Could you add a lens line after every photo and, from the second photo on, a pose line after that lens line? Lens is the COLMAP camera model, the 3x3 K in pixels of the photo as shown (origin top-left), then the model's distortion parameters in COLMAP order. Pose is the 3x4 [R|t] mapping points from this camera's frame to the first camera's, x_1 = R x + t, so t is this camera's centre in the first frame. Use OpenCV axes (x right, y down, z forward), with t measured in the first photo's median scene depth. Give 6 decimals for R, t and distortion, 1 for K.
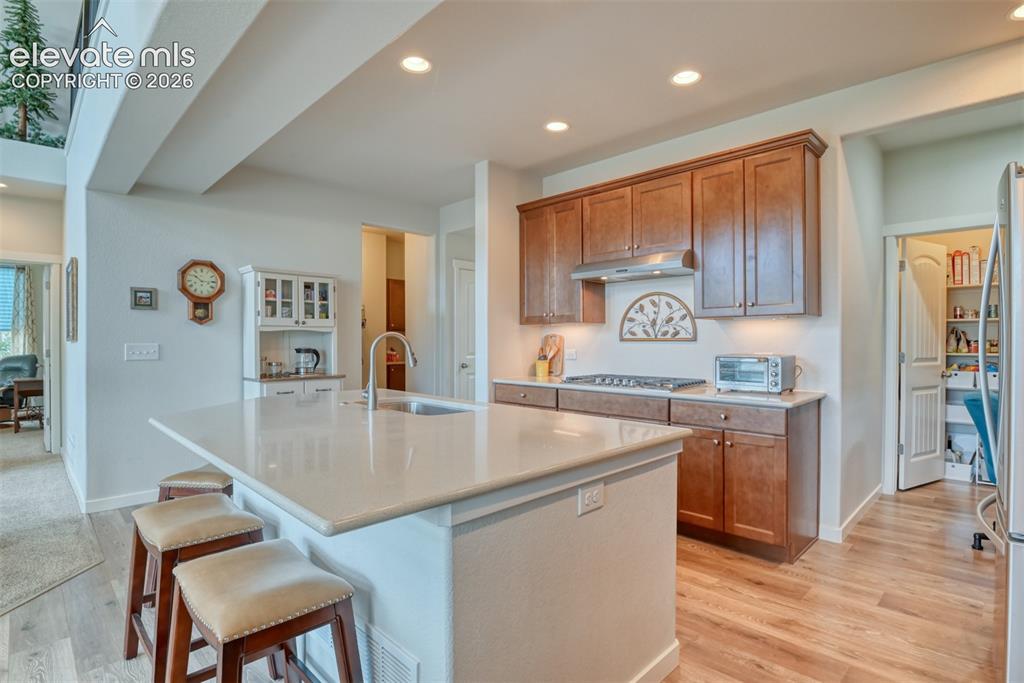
lens RADIAL K [[505.8, 0, 501.2], [0, 505.8, 343.7], [0, 0, 1]] dist [-0.024919, -0.001869]
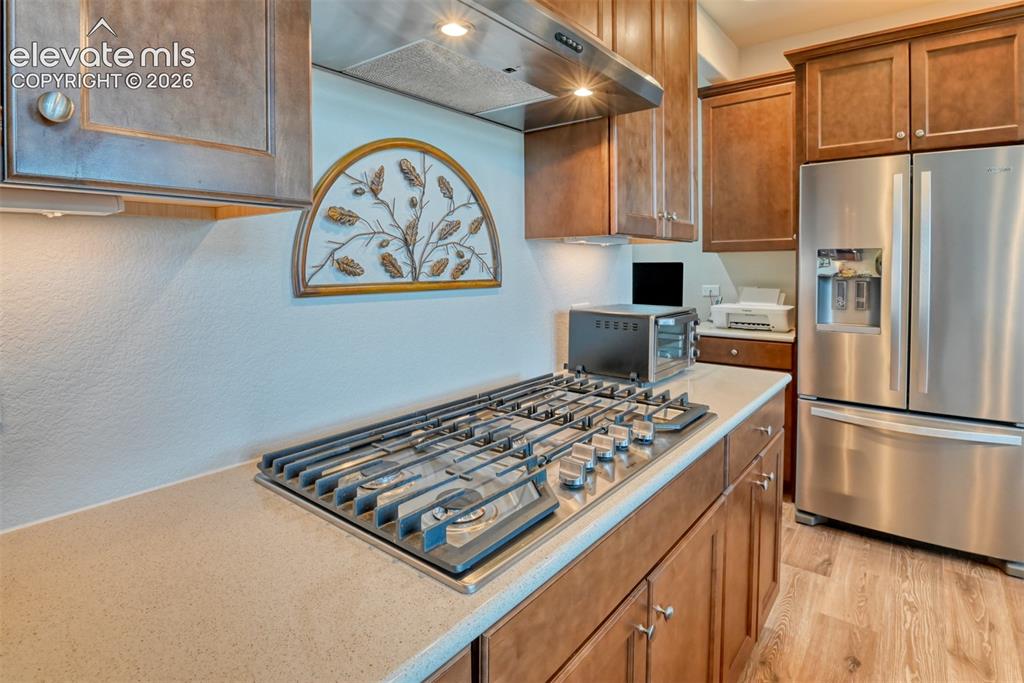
lens RADIAL K [[505.8, 0, 525.9], [0, 505.8, 277.3], [0, 0, 1]] dist [-0.024919, -0.001869]
pose [[-0.131170, -0.018631, 0.991185, -0.026917], [0.013736, 0.999693, 0.020609, -0.019545], [-0.991265, 0.016318, -0.130874, 0.967048]]
